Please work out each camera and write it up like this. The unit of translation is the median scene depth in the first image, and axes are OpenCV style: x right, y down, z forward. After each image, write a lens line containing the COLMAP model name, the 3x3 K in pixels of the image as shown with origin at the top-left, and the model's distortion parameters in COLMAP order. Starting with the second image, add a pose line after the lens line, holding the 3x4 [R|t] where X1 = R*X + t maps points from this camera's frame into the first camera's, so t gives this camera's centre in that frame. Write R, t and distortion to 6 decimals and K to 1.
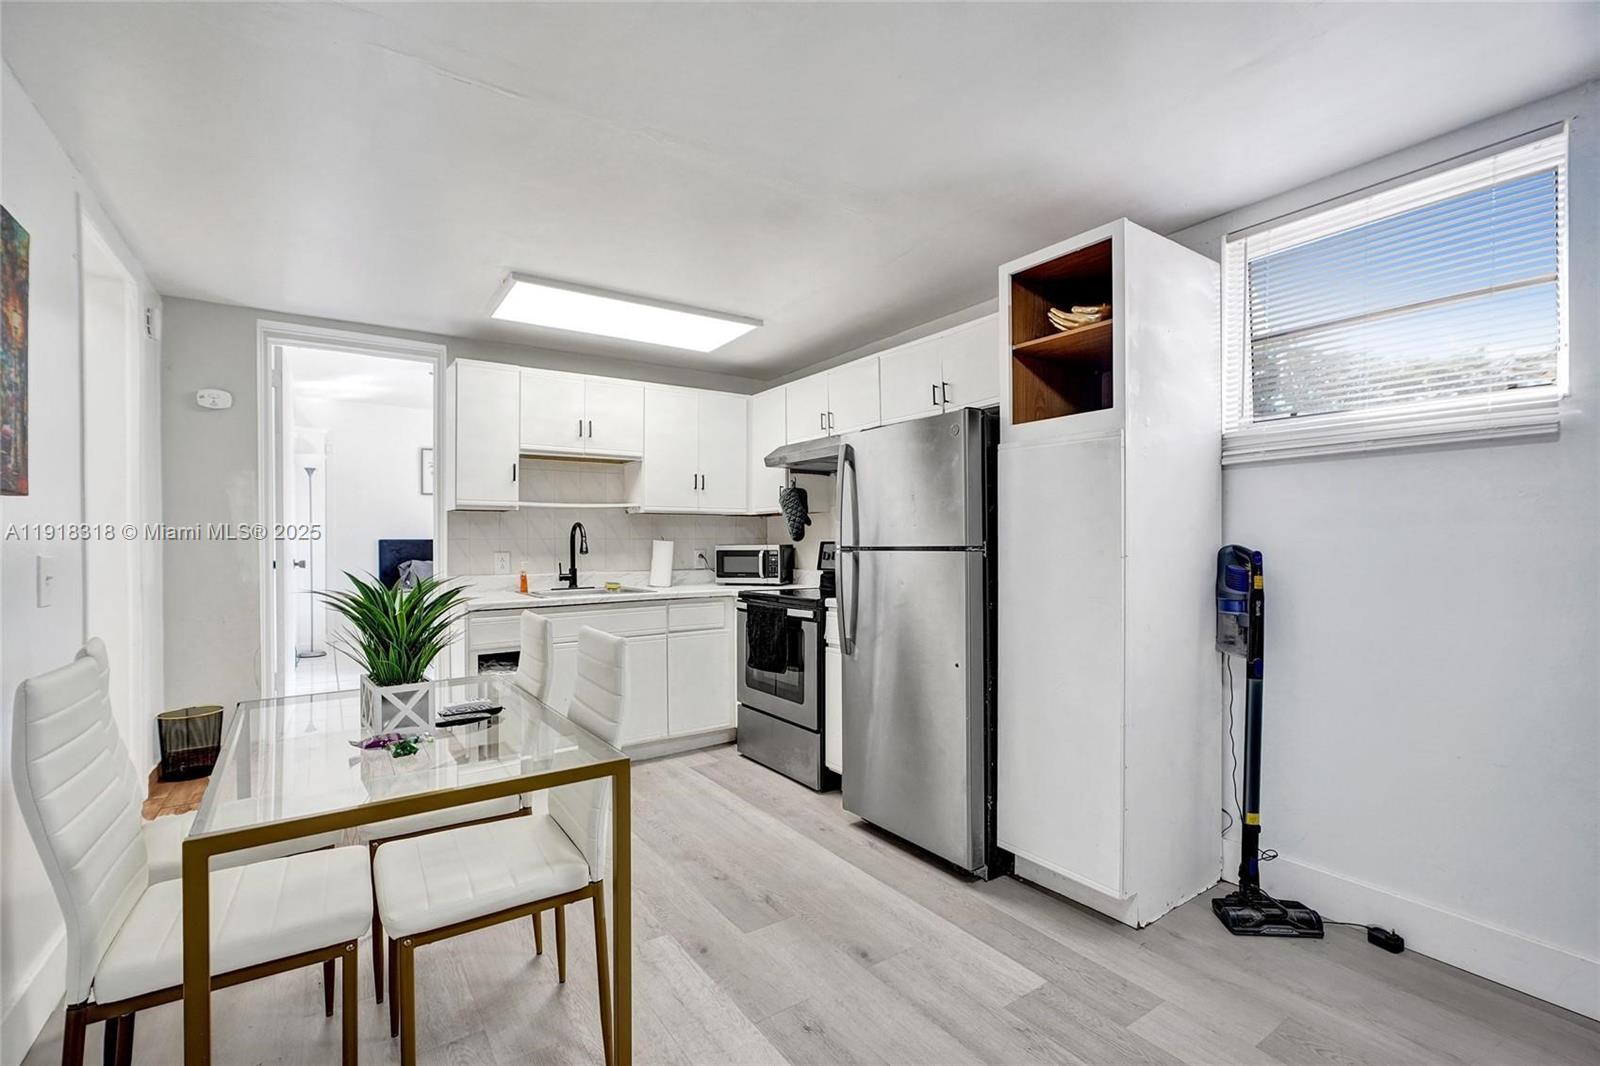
lens RADIAL K [[703.0, 0, 801.1], [0, 703.0, 544.2], [0, 0, 1]] dist [-0.021063, 0.010438]
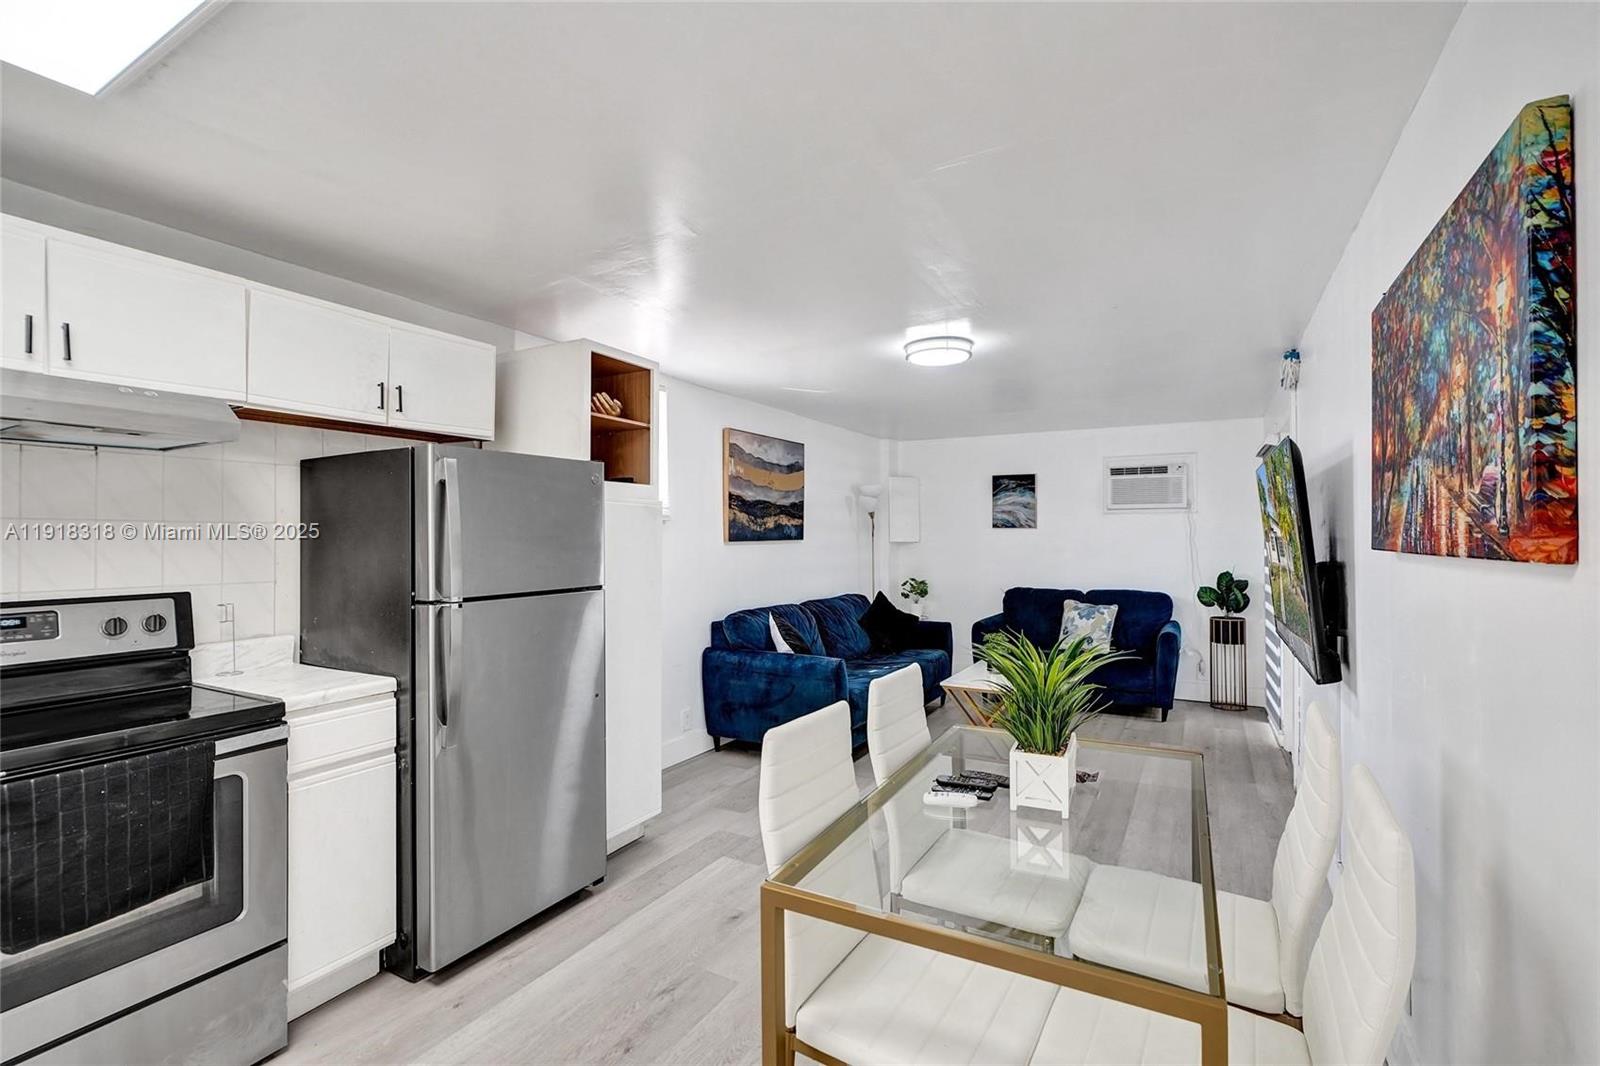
lens RADIAL K [[714.7, 0, 800.0], [0, 714.7, 533.0], [0, 0, 1]] dist [-0.001068, 0.001245]
pose [[-0.437638, 0.015023, 0.899026, -0.718281], [0.009080, 0.999883, -0.012288, -0.048653], [-0.899105, 0.002785, -0.437723, 0.939654]]
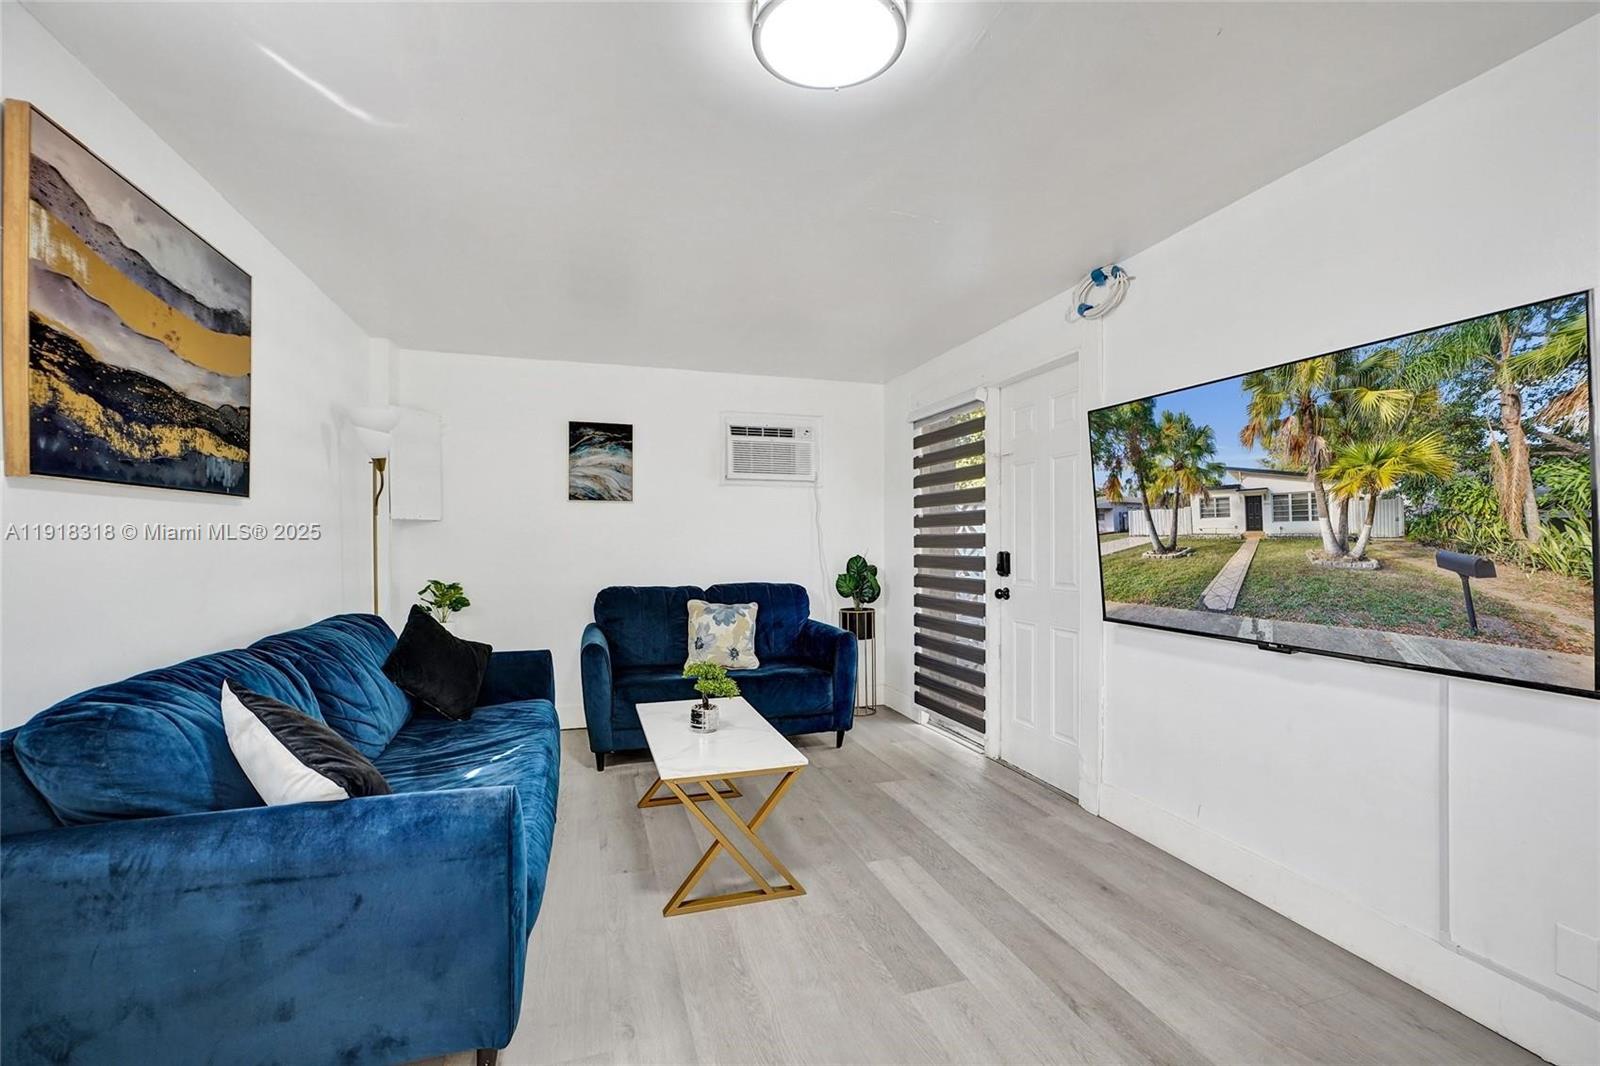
lens RADIAL K [[714.3, 0, 801.0], [0, 714.3, 546.2], [0, 0, 1]] dist [-0.000718, 0.000681]
pose [[-0.954498, 0.005457, 0.298168, 0.093722], [0.009201, 0.999895, 0.011155, -0.003219], [-0.298076, 0.013391, -0.954448, 0.708727]]
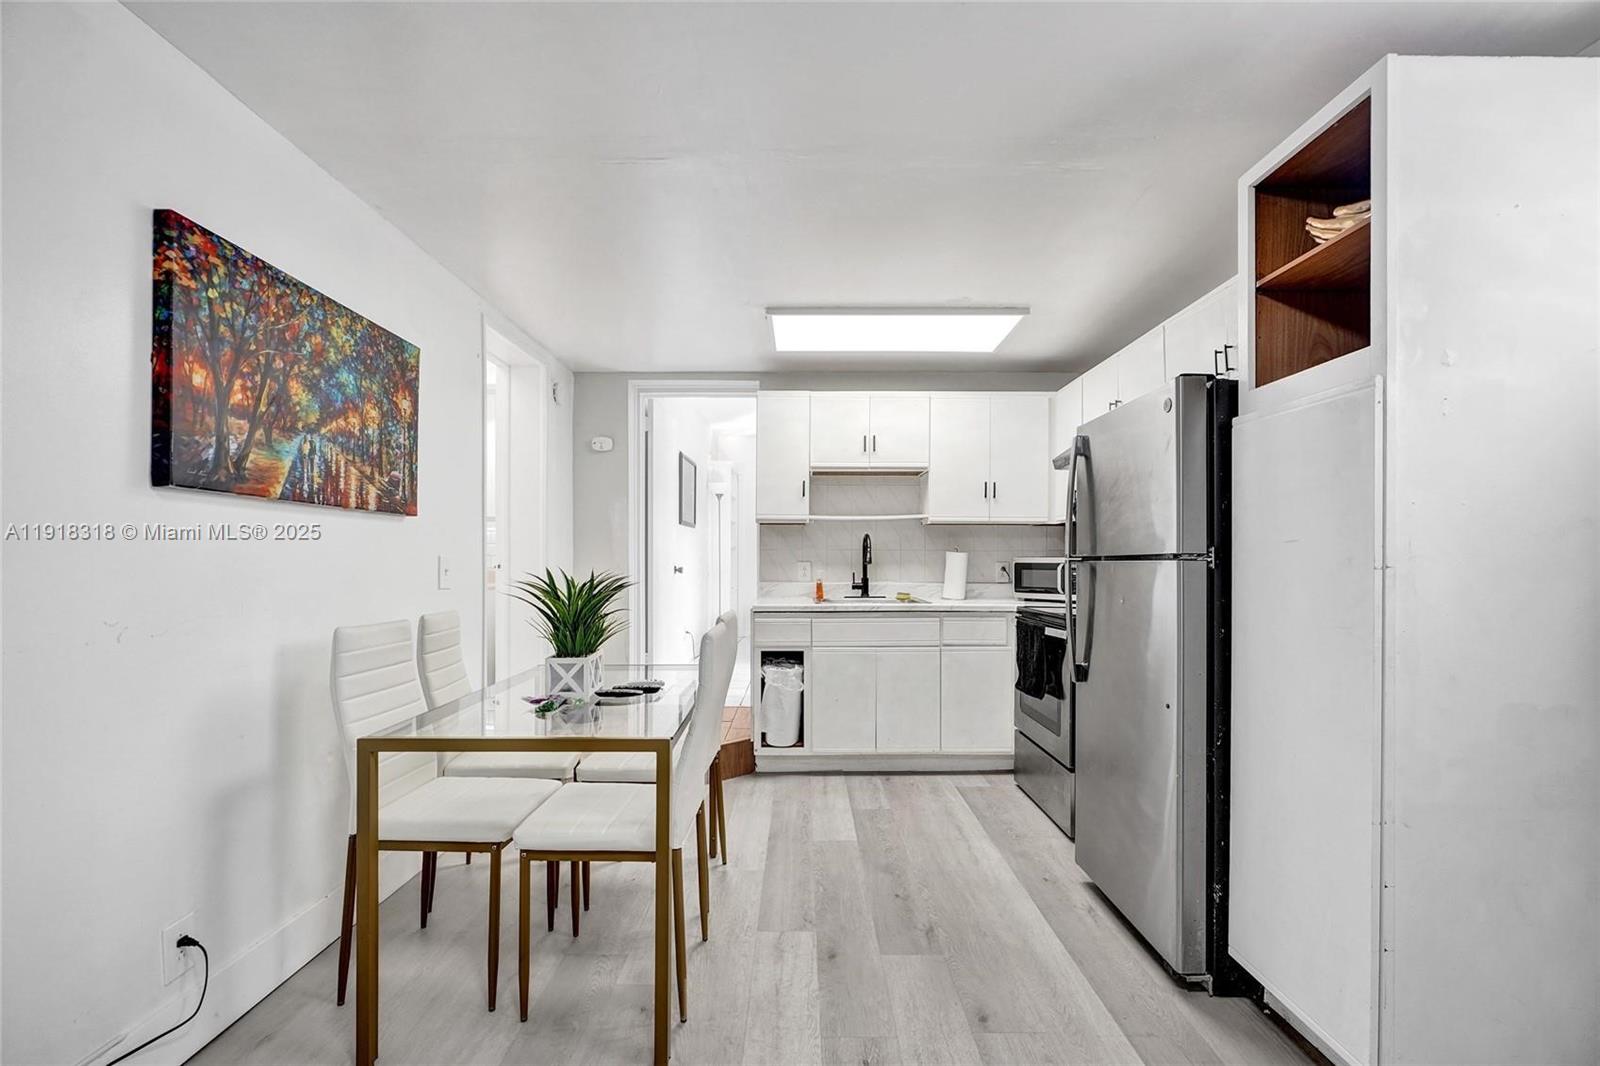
lens RADIAL K [[715.0, 0, 805.3], [0, 715.0, 560.8], [0, 0, 1]] dist [-0.001578, 0.000558]
pose [[0.827964, 0.007927, -0.560725, 0.261409], [-0.008639, 0.999962, 0.001381, 0.010381], [0.560715, 0.003701, 0.828001, 0.087188]]
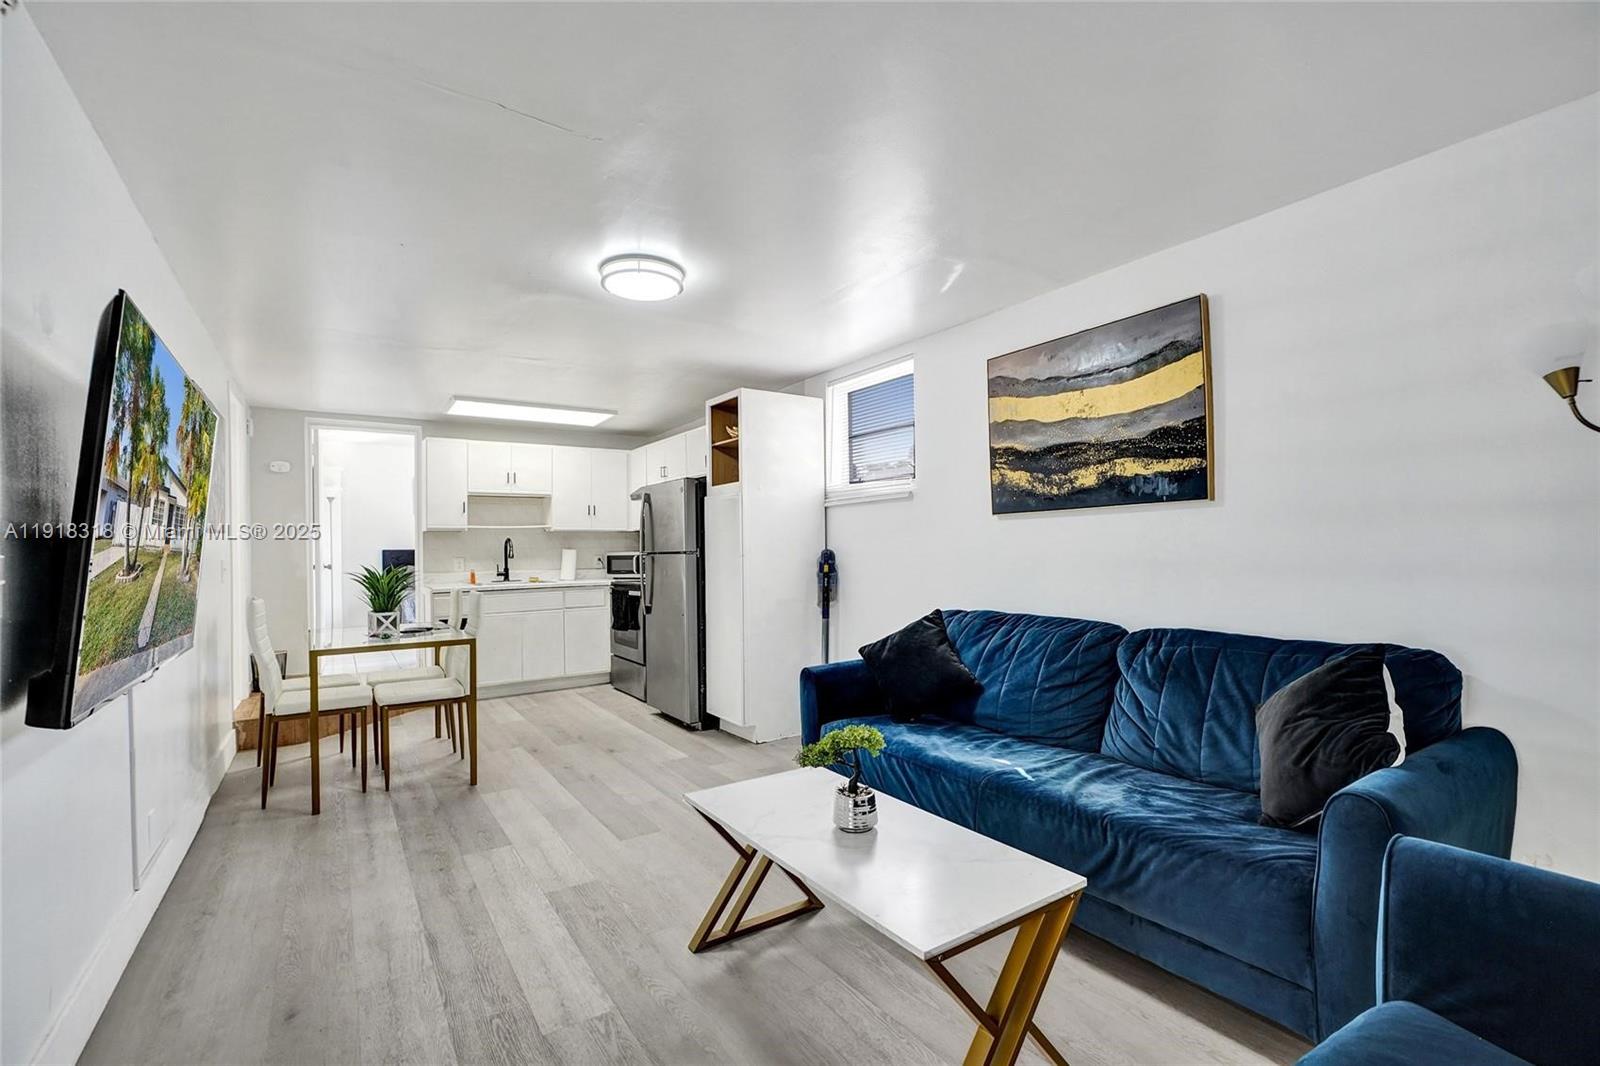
lens RADIAL K [[703.0, 0, 801.1], [0, 703.0, 544.2], [0, 0, 1]] dist [-0.021063, 0.010438]
pose [[0.999927, -0.008693, -0.008421, 0.435336], [0.008617, 0.999922, -0.009059, 0.002554], [0.008499, 0.008986, 0.999924, -0.687488]]
